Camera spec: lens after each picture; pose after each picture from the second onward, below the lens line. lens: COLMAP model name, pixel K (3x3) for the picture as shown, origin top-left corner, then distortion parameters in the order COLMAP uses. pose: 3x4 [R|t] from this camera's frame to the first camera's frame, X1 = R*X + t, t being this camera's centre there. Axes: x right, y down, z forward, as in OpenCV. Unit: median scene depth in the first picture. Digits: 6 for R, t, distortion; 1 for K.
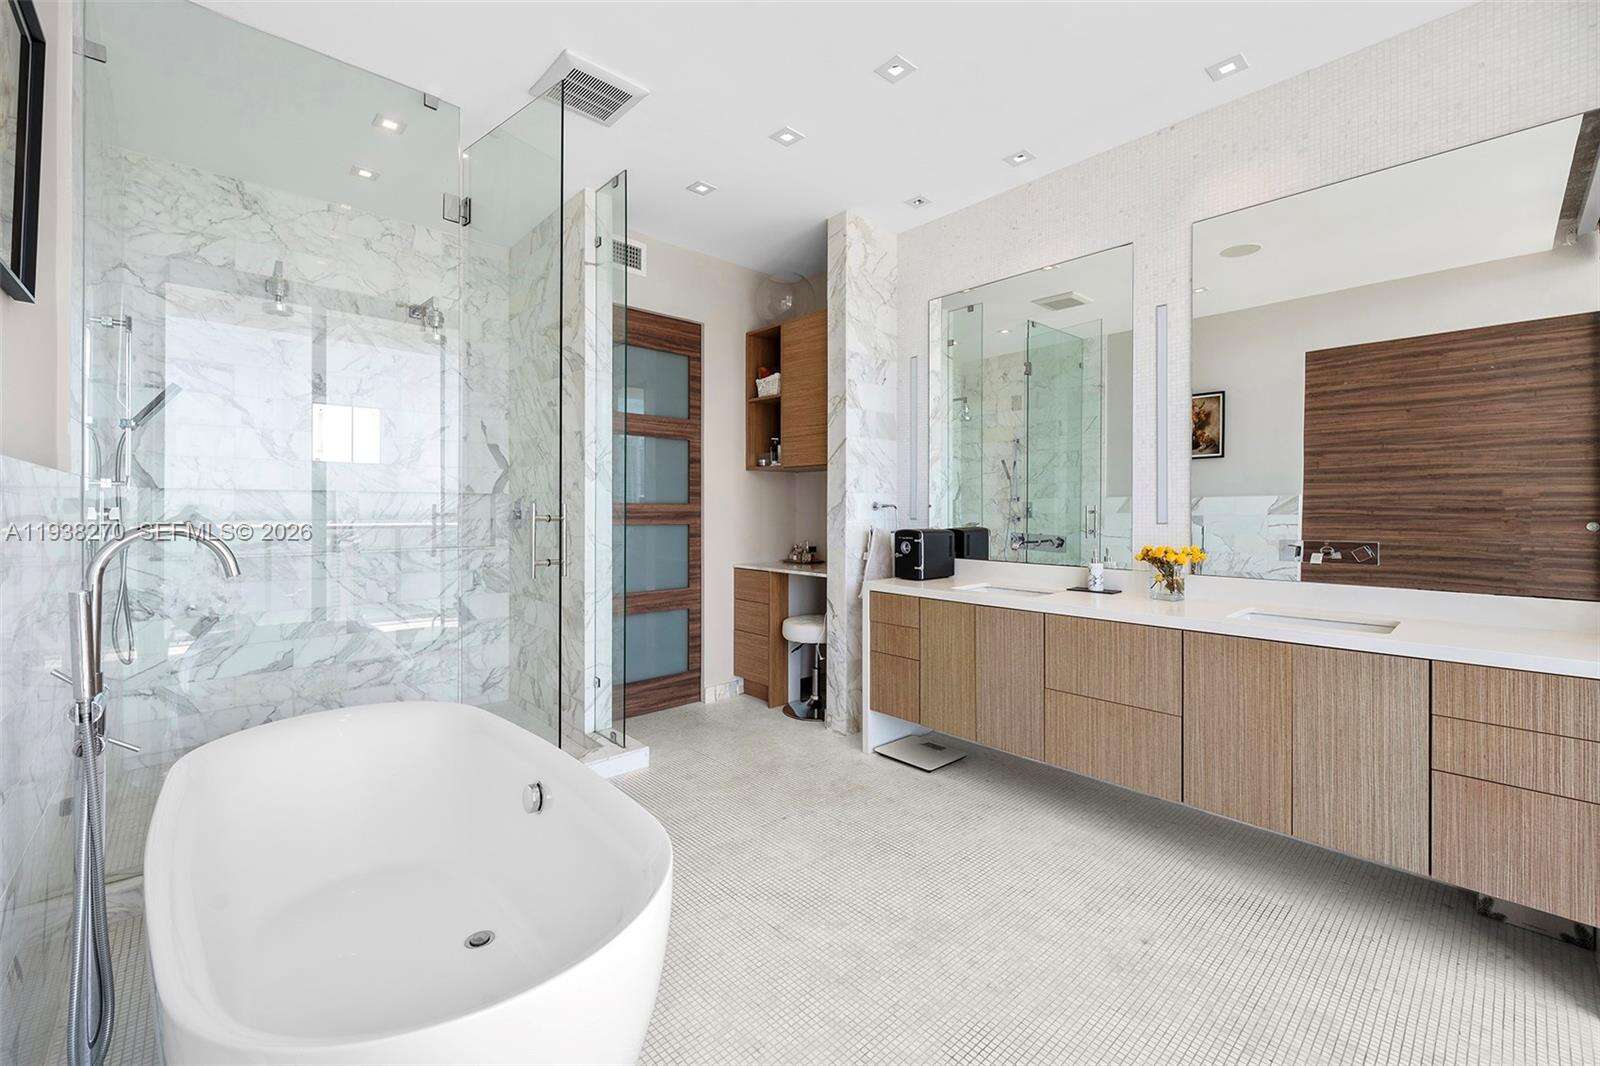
lens RADIAL K [[719.8, 0, 788.8], [0, 719.8, 503.8], [0, 0, 1]] dist [0.003202, 0.000640]
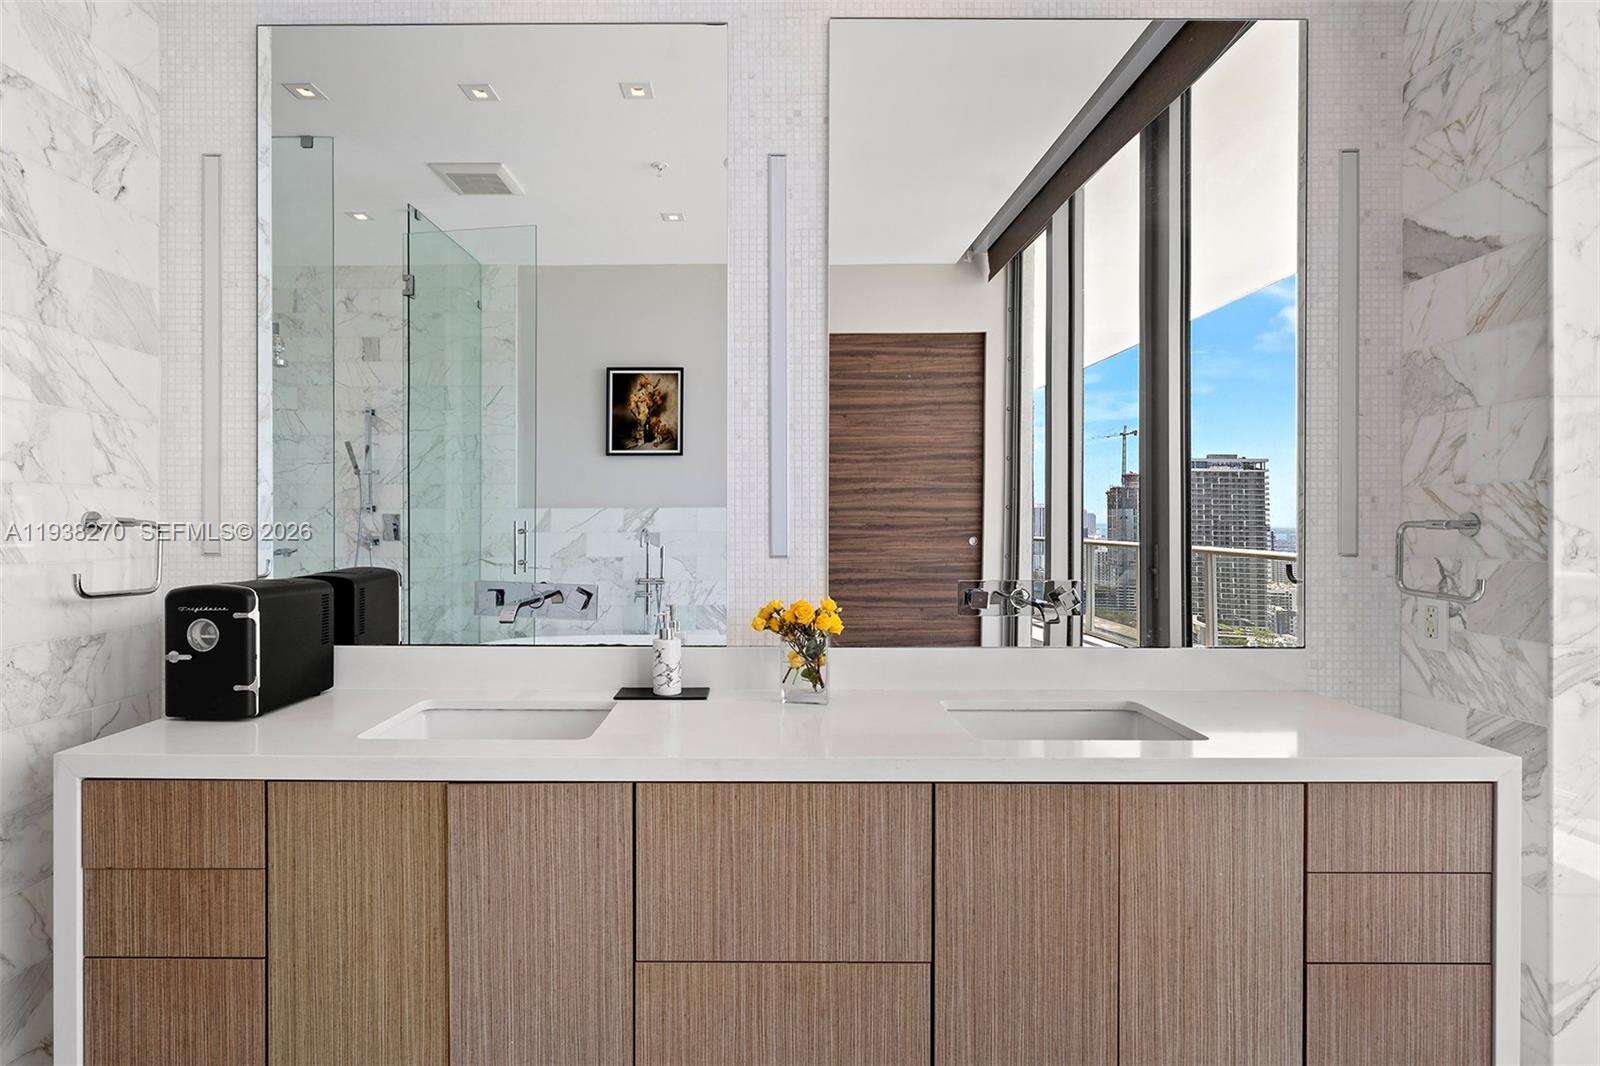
lens RADIAL K [[868.1, 0, 794.3], [0, 868.1, 525.7], [0, 0, 1]] dist [0.002907, -0.000402]
pose [[0.676270, -0.002613, 0.736650, 0.034616], [-0.004798, 0.999957, 0.007952, -0.000830], [-0.736639, -0.008912, 0.676228, 0.428853]]
